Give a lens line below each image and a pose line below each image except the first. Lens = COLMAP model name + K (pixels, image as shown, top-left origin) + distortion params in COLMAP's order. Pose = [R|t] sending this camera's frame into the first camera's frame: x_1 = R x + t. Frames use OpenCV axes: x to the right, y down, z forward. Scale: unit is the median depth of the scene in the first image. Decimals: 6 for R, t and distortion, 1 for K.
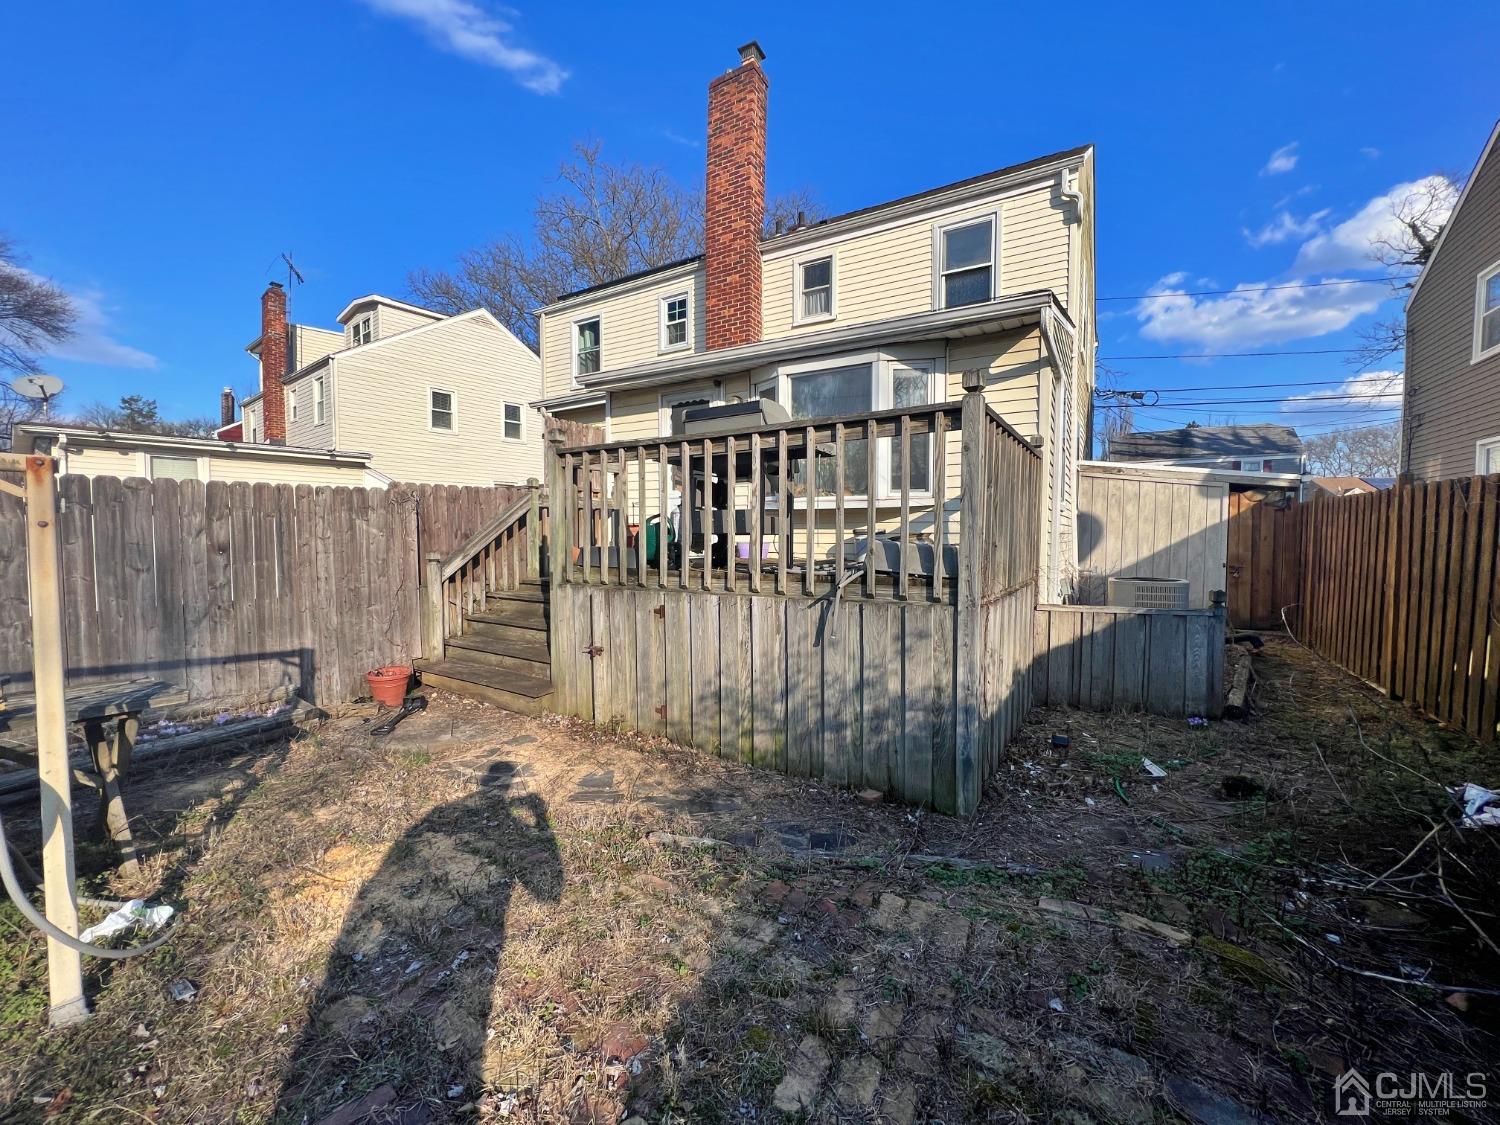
lens RADIAL K [[605.4, 0, 744.2], [0, 605.4, 561.5], [0, 0, 1]] dist [-0.003245, -0.000181]
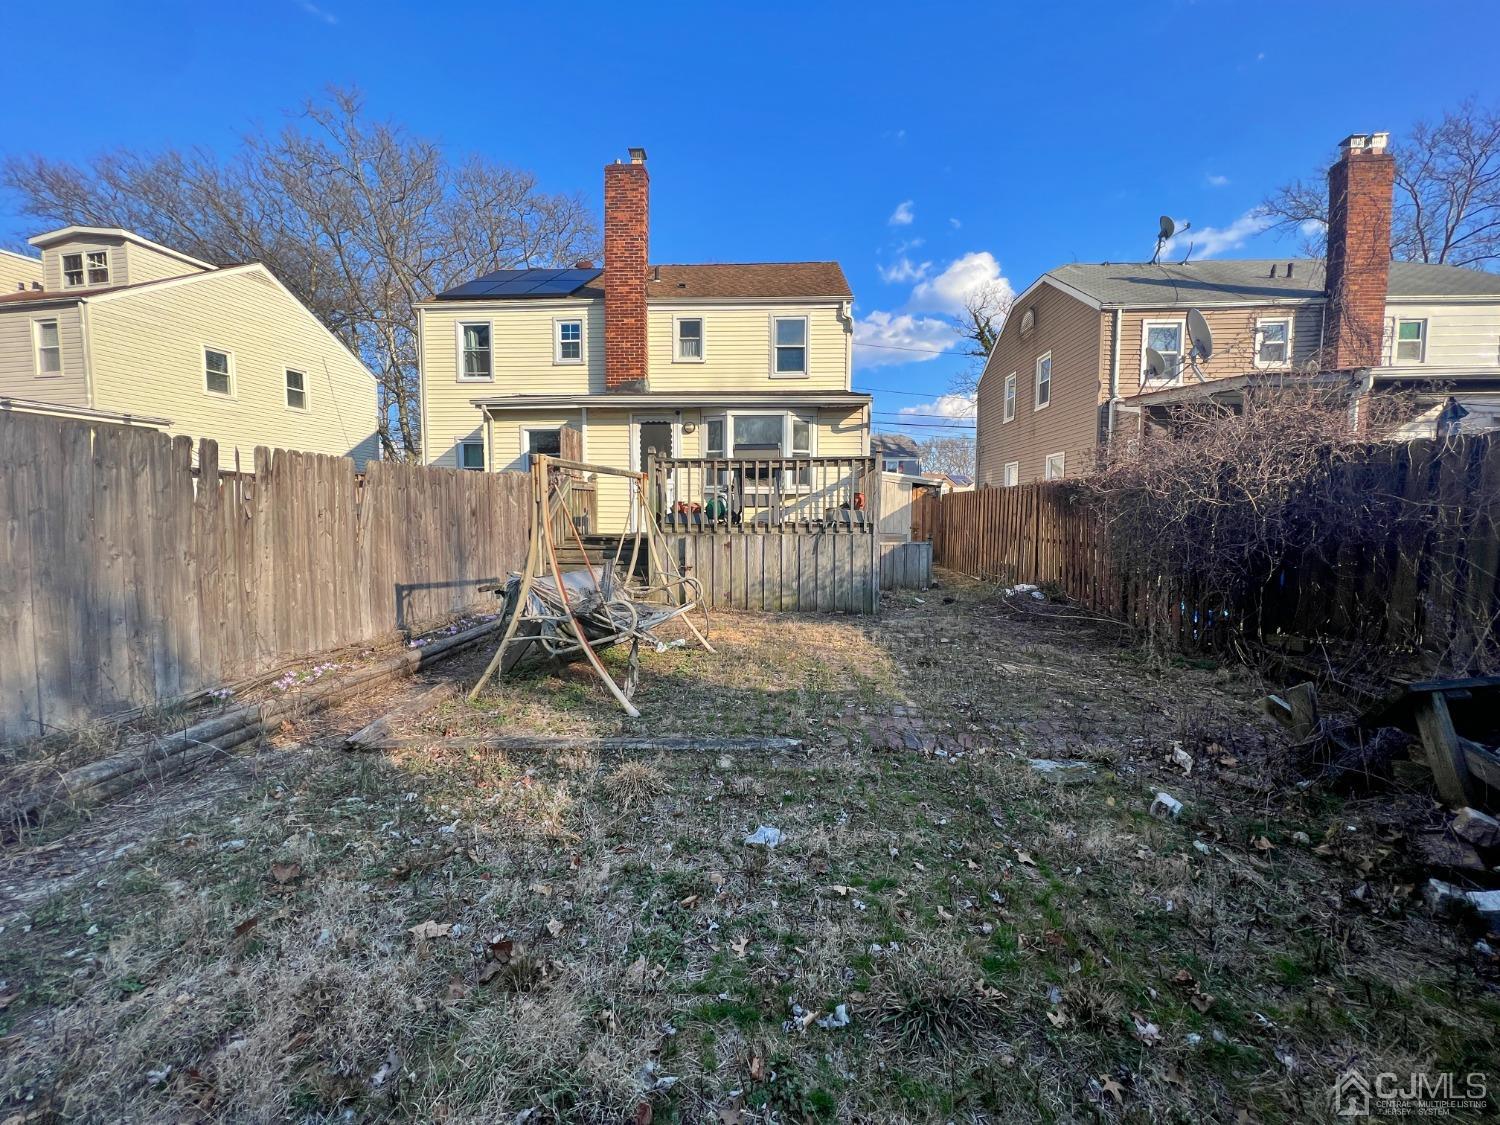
lens RADIAL K [[605.4, 0, 754.8], [0, 605.4, 556.5], [0, 0, 1]] dist [-0.003245, -0.000181]
pose [[0.884146, -0.029813, 0.466259, -0.499249], [0.018011, 0.999395, 0.029749, 0.031120], [-0.466864, -0.017904, 0.884148, -0.409784]]
